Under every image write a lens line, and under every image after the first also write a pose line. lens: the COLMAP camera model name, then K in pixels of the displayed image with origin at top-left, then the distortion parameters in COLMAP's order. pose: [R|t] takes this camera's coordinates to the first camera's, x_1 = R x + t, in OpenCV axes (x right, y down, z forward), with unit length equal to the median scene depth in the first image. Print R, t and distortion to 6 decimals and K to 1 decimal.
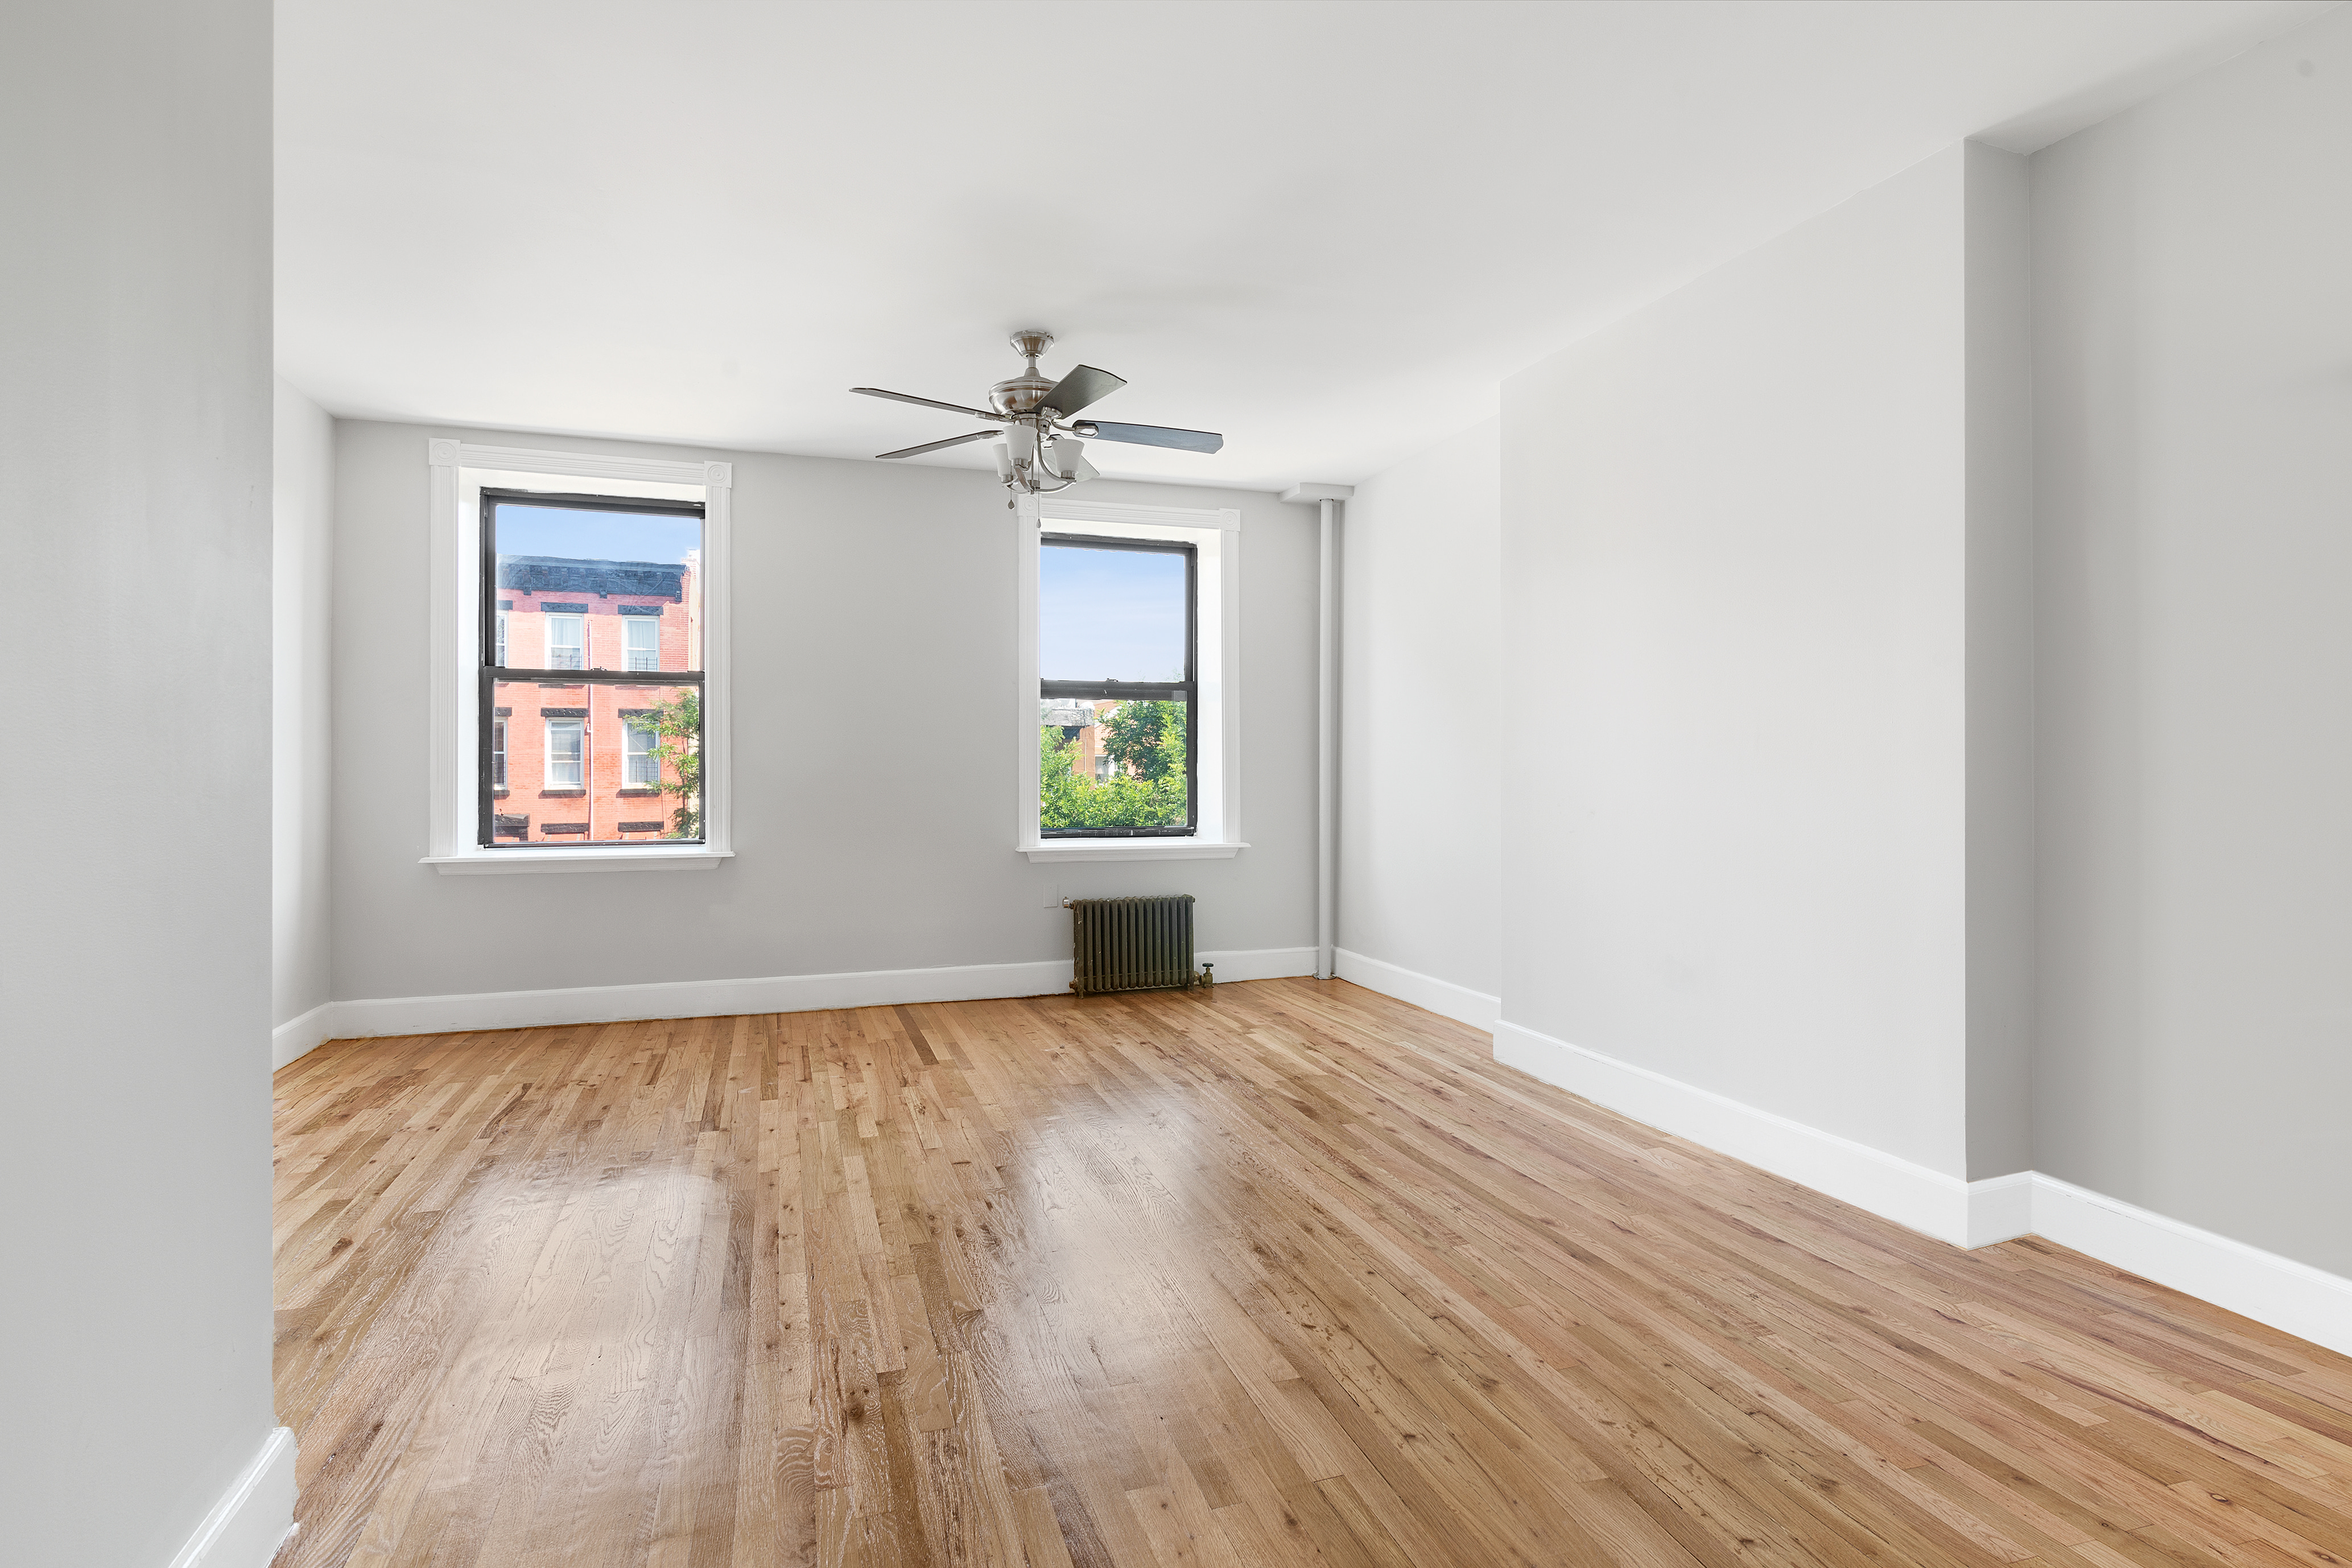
lens RADIAL K [[1141.3, 0, 1177.3], [0, 1141.3, 770.4], [0, 0, 1]] dist [-0.001699, 0.000099]
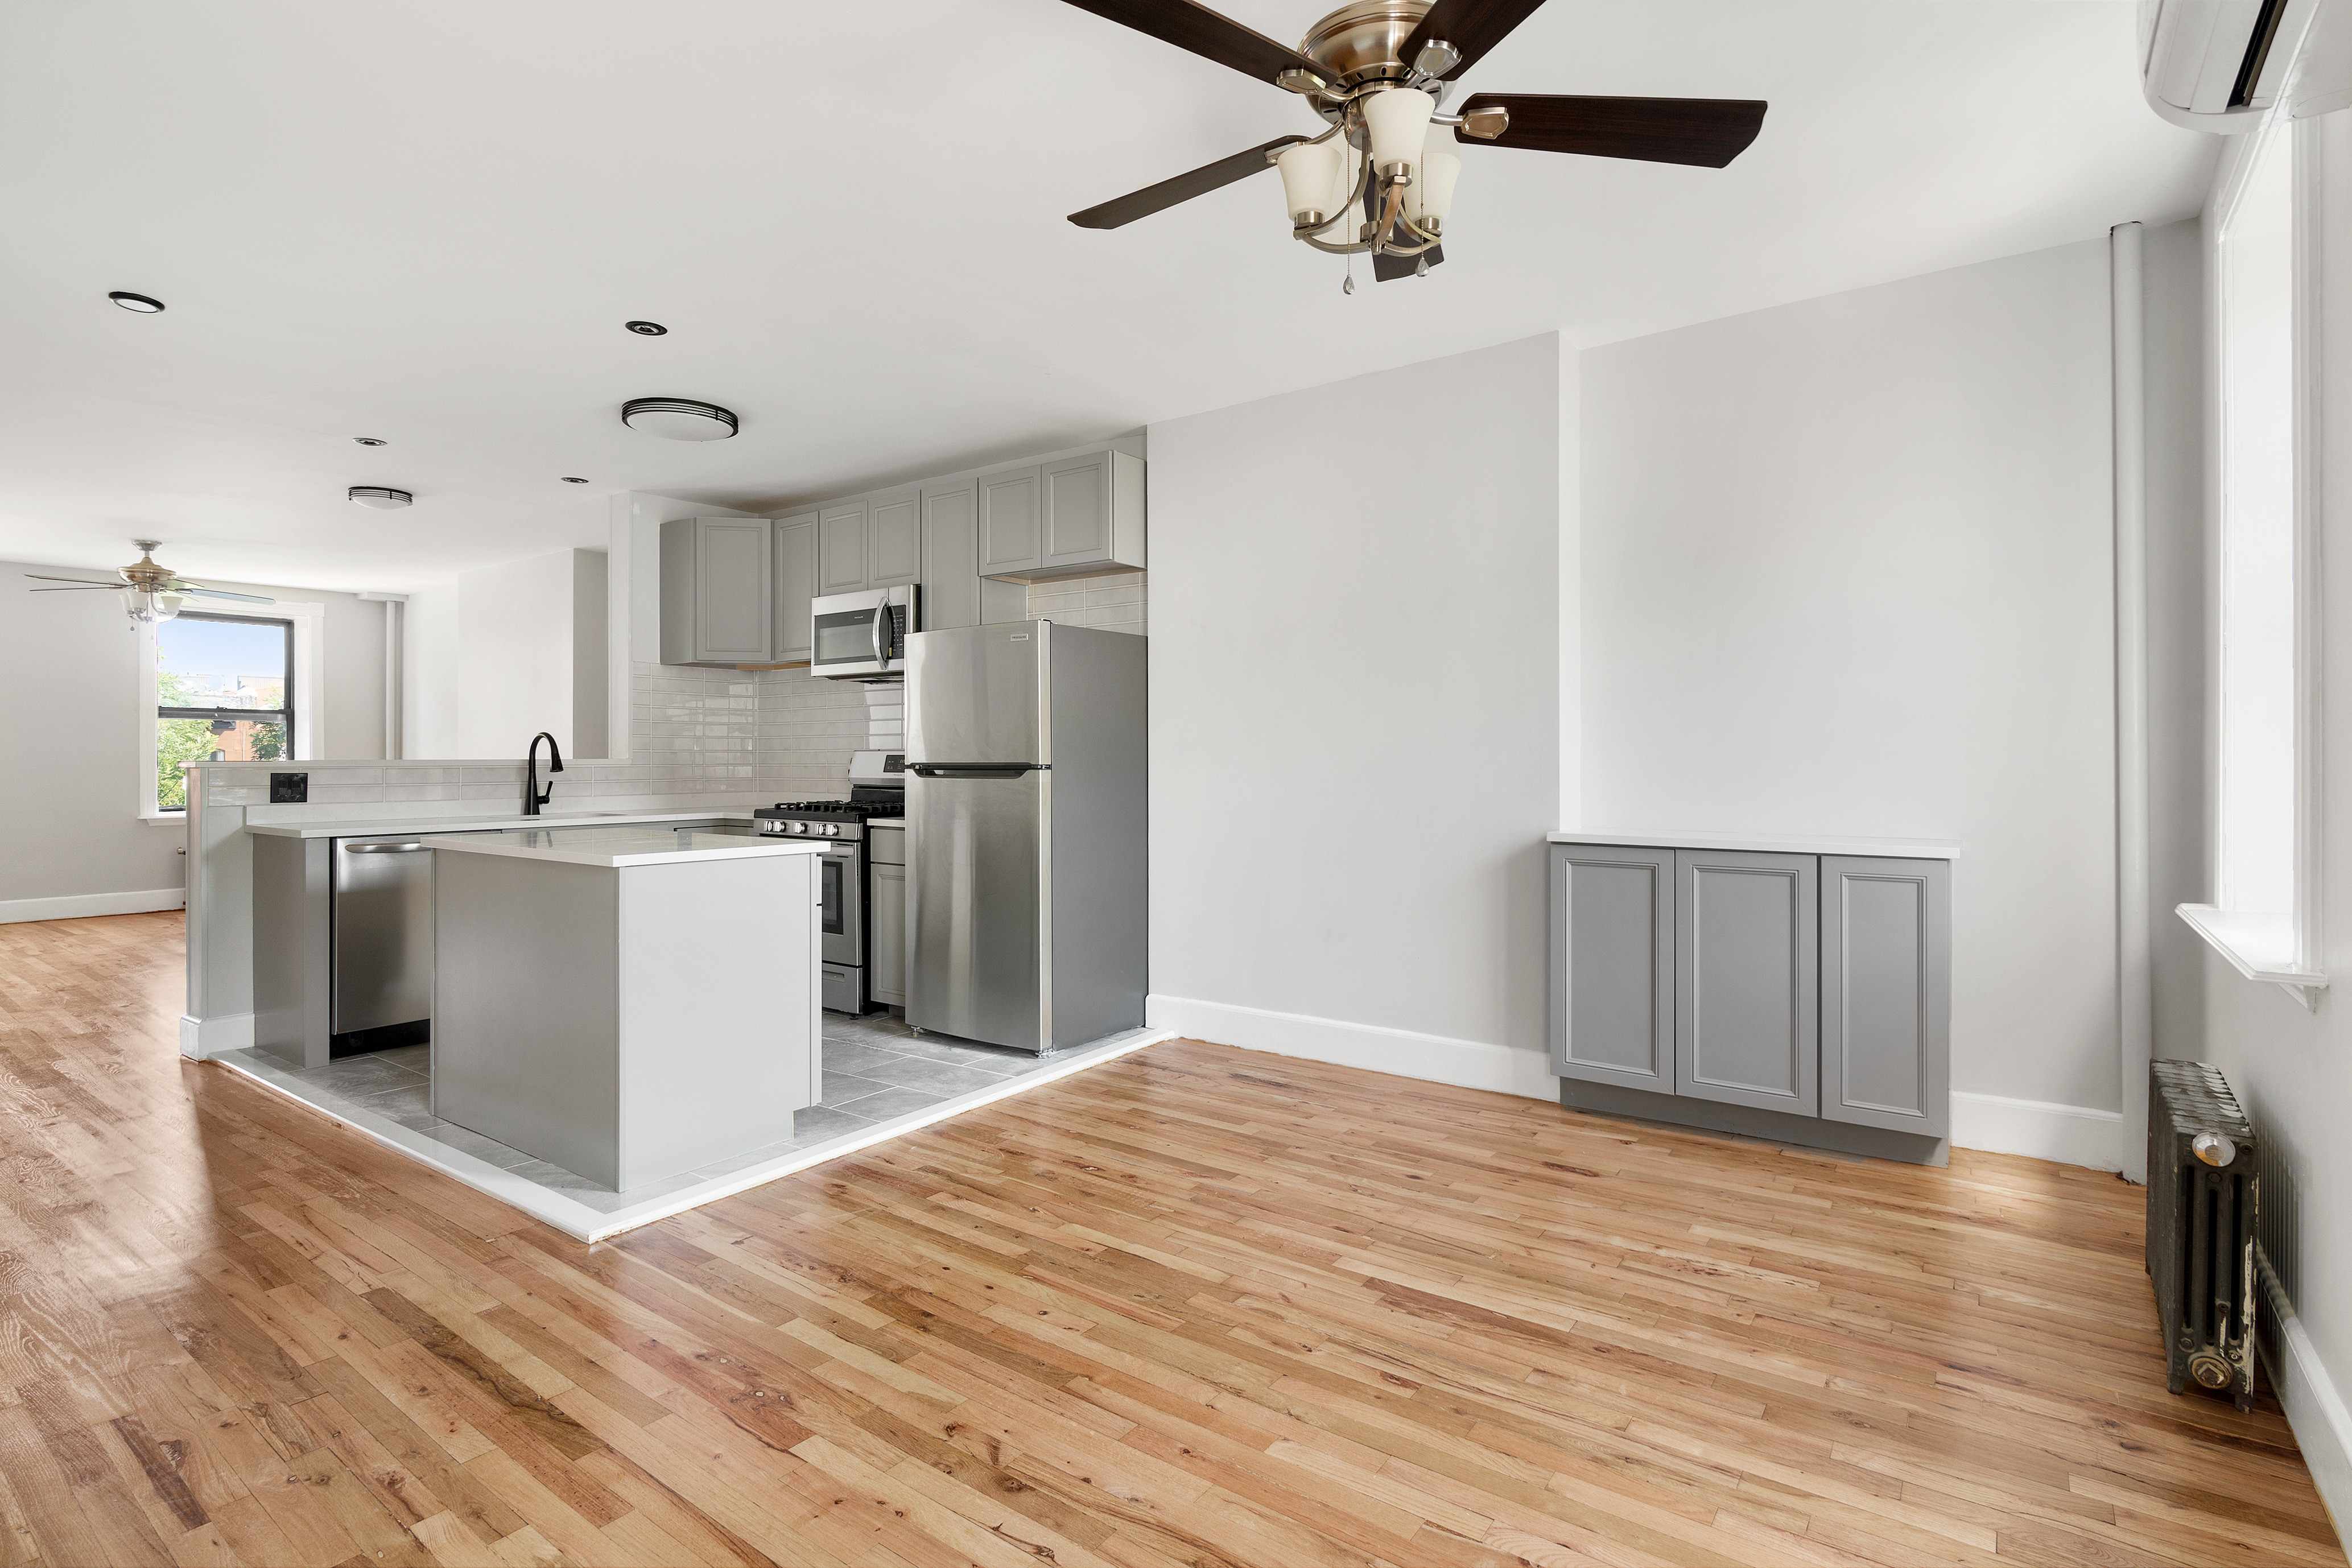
lens RADIAL K [[1141.3, 0, 1167.3], [0, 1141.3, 782.6], [0, 0, 1]] dist [-0.001699, 0.000099]
pose [[0.831057, 0.001559, 0.556184, 0.149050], [0.004226, 0.999950, -0.009118, 0.043203], [-0.556171, 0.009928, 0.831009, -0.989082]]
